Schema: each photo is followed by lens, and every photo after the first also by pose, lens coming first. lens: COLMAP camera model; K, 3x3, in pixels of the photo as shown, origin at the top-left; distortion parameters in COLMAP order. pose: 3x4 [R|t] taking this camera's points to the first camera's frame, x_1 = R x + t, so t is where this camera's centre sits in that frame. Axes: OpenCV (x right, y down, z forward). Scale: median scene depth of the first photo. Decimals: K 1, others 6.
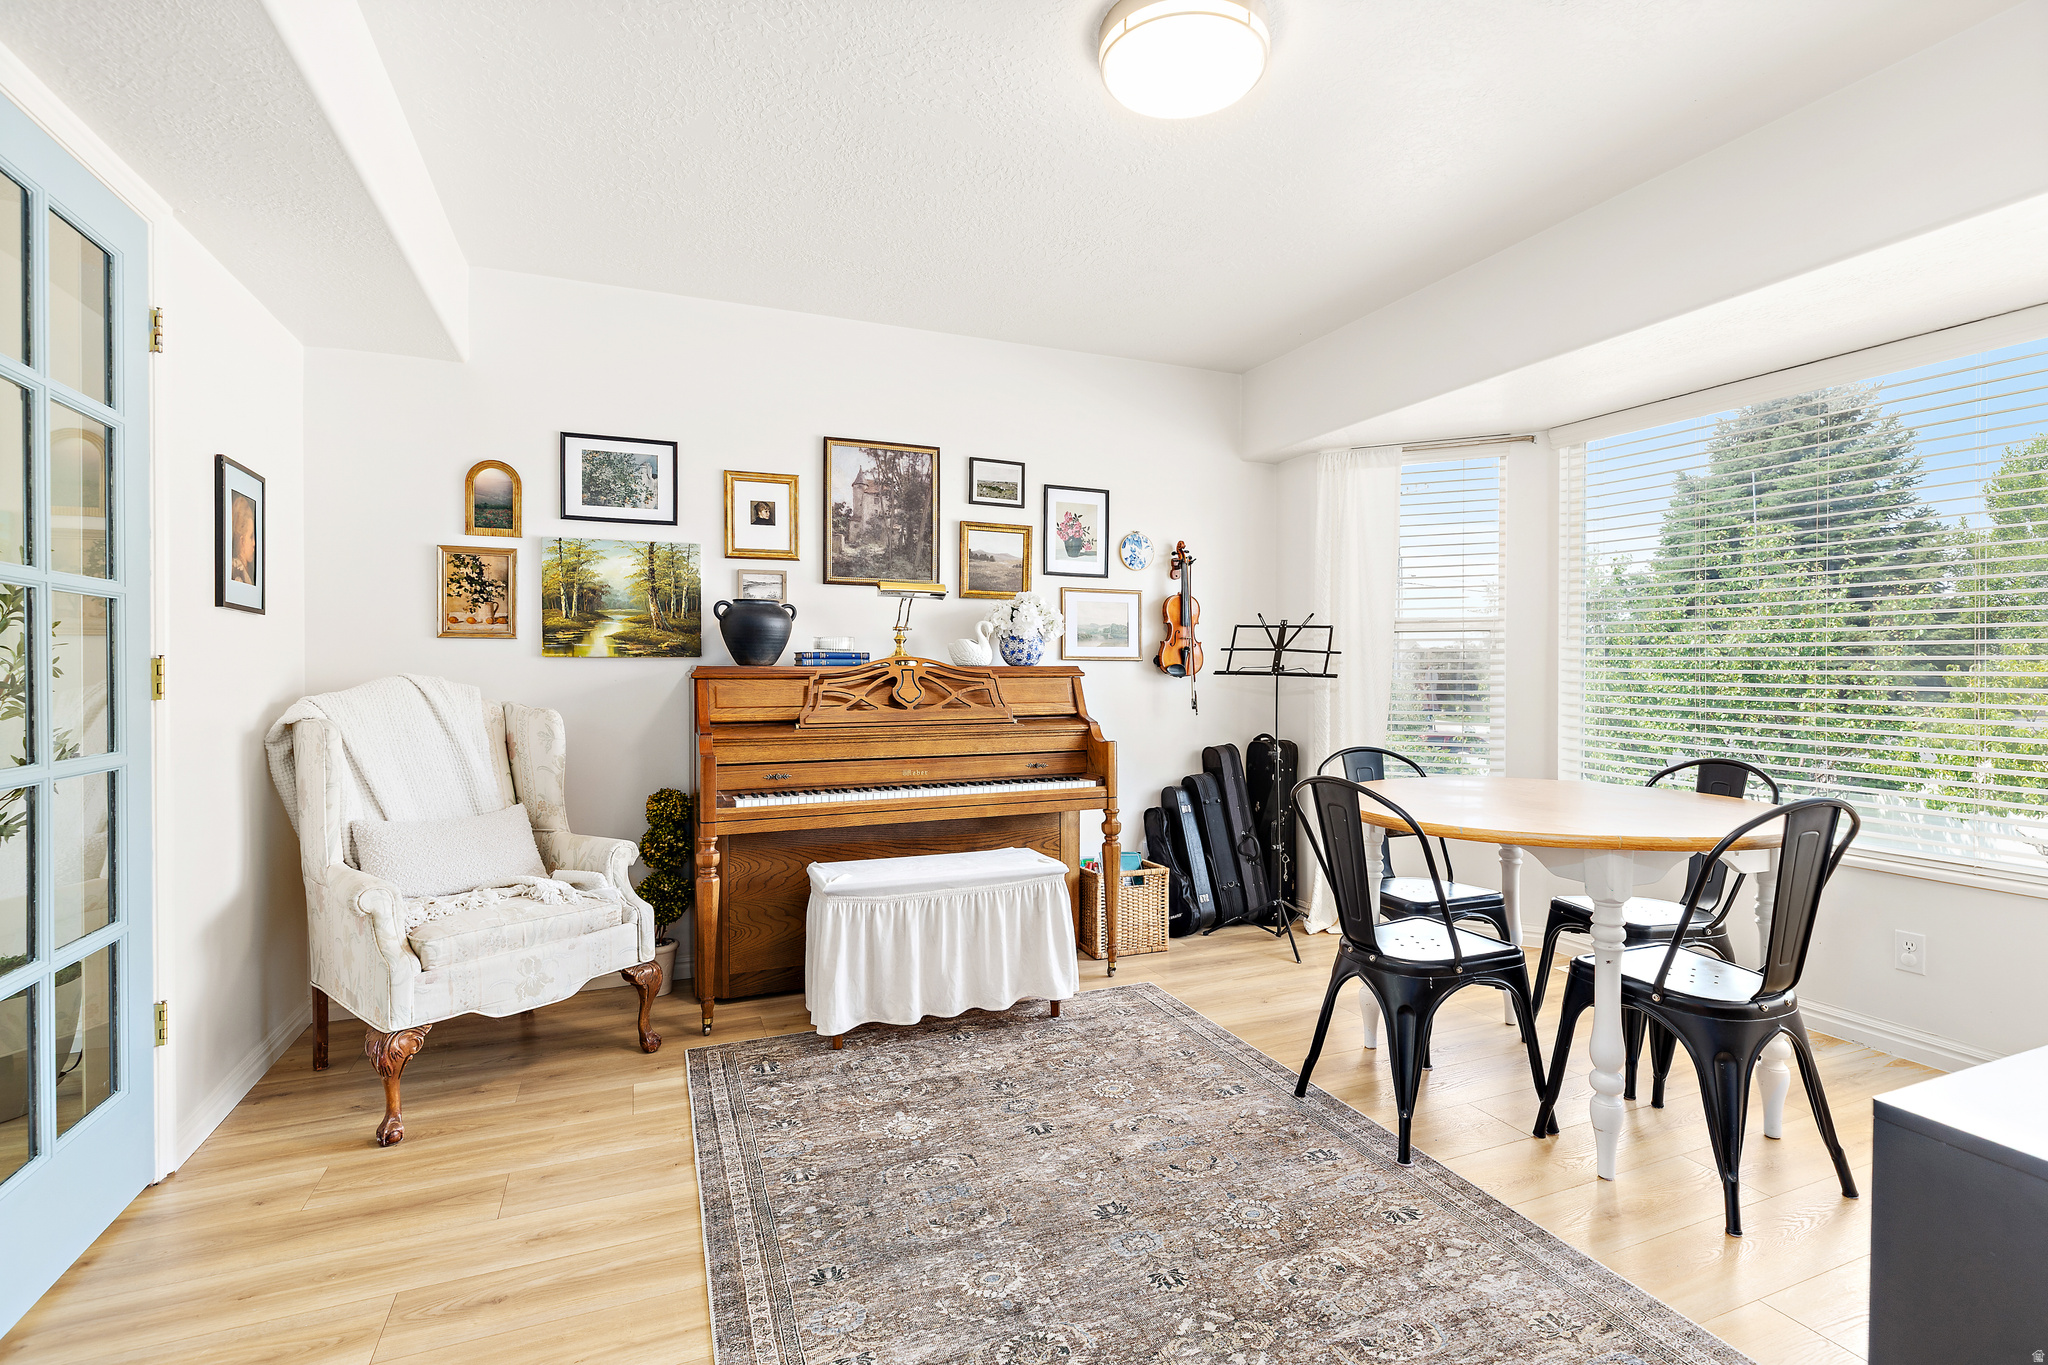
lens RADIAL K [[961.6, 0, 1041.3], [0, 961.6, 666.7], [0, 0, 1]] dist [-0.008793, -0.000270]
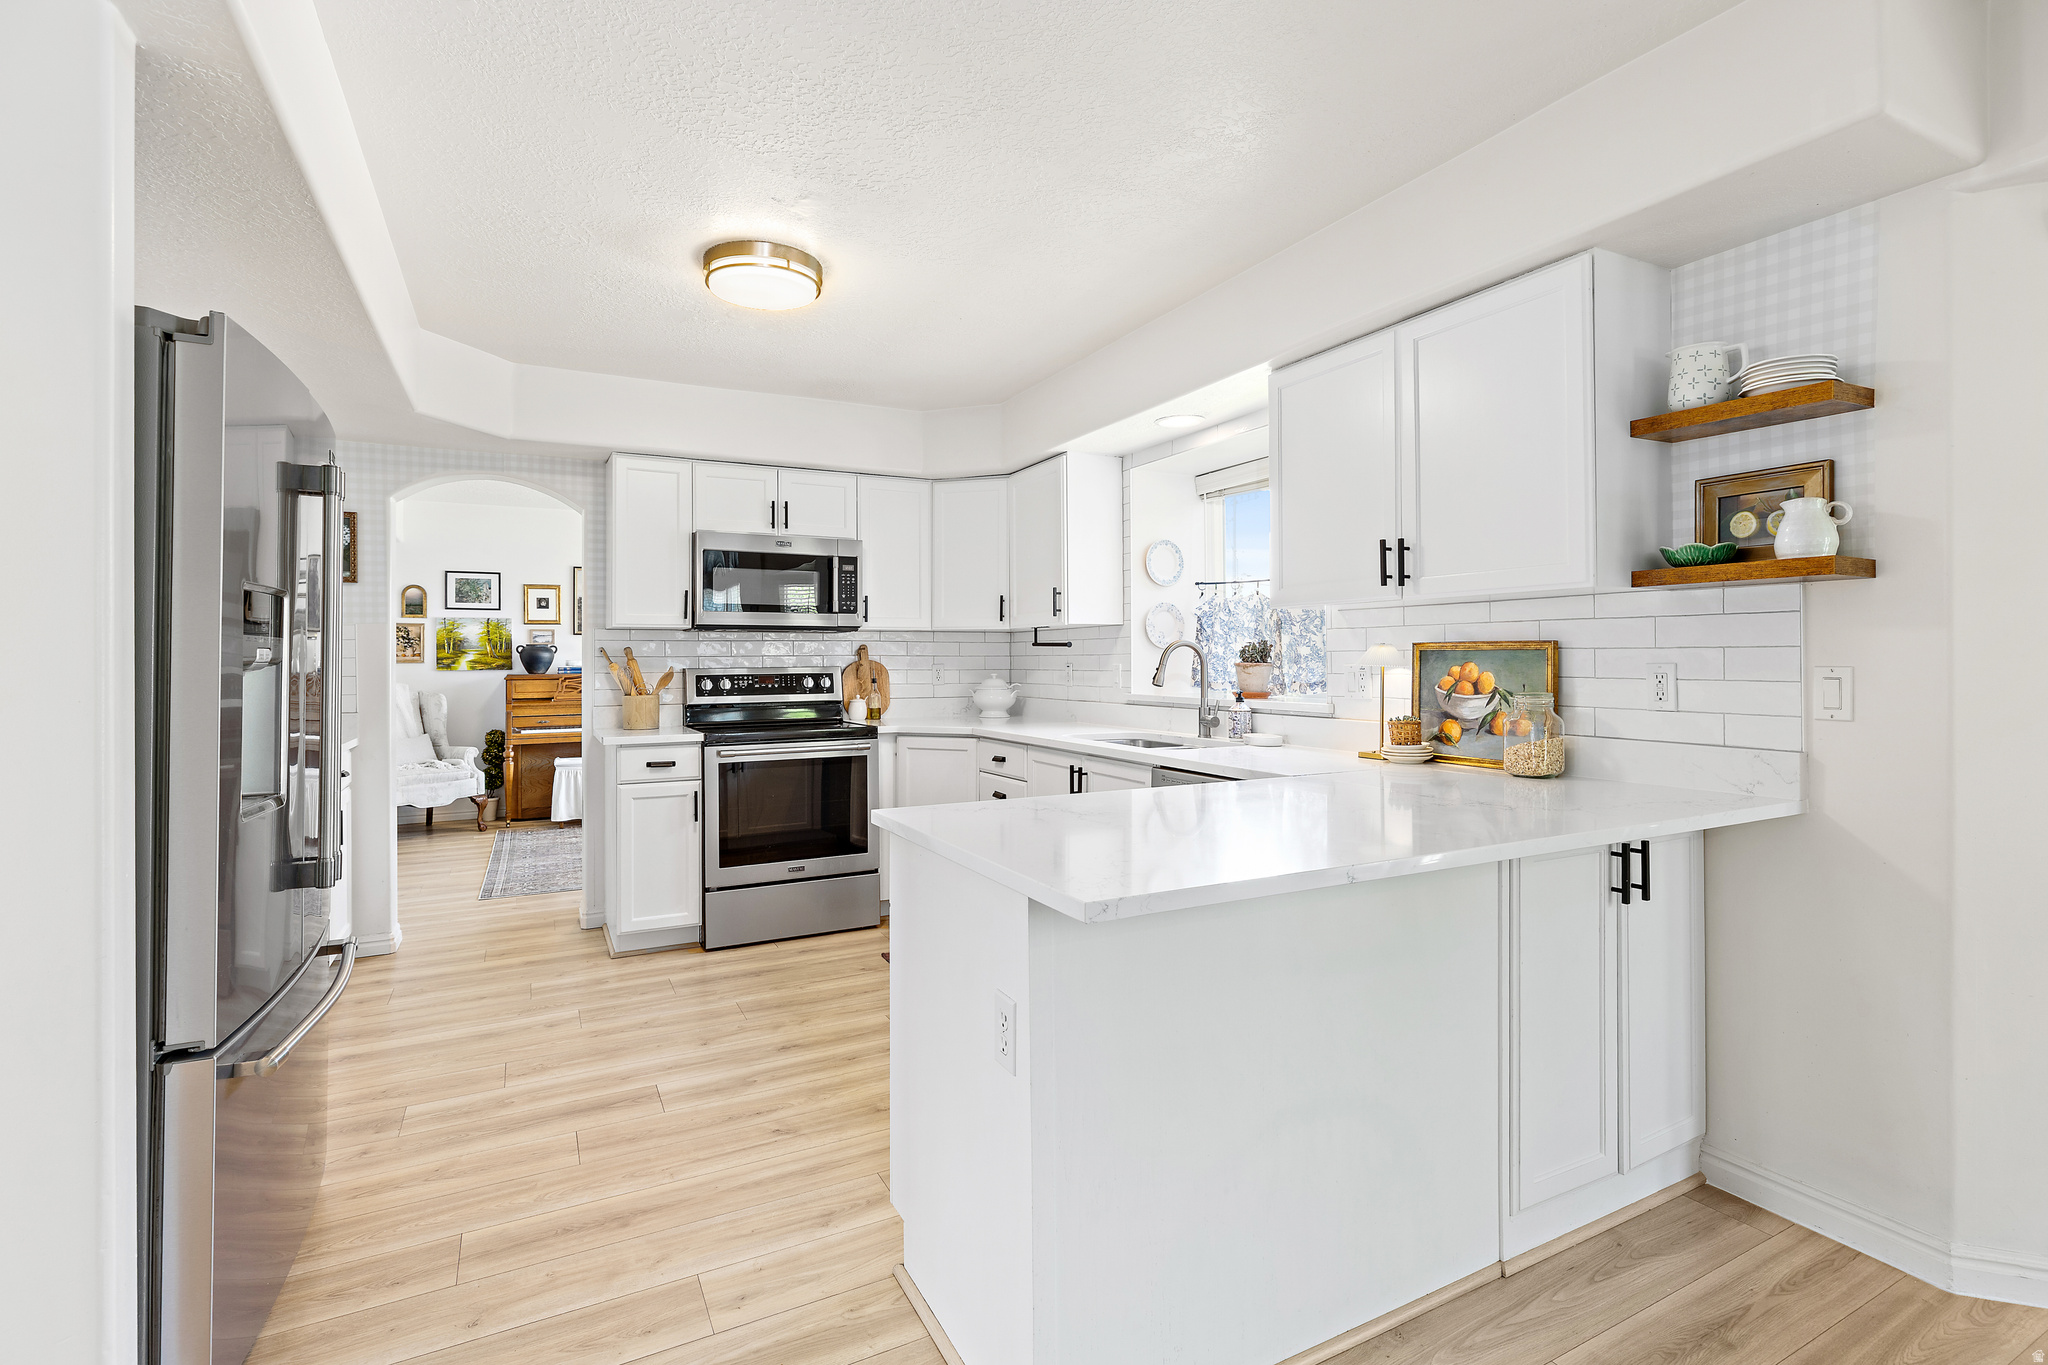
lens RADIAL K [[961.6, 0, 1038.2], [0, 961.6, 646.8], [0, 0, 1]] dist [-0.008793, -0.000270]
pose [[0.995810, -0.004265, 0.091351, 0.669994], [0.005415, 0.999909, -0.012351, -0.030461], [-0.091290, 0.012794, 0.995742, -1.347009]]
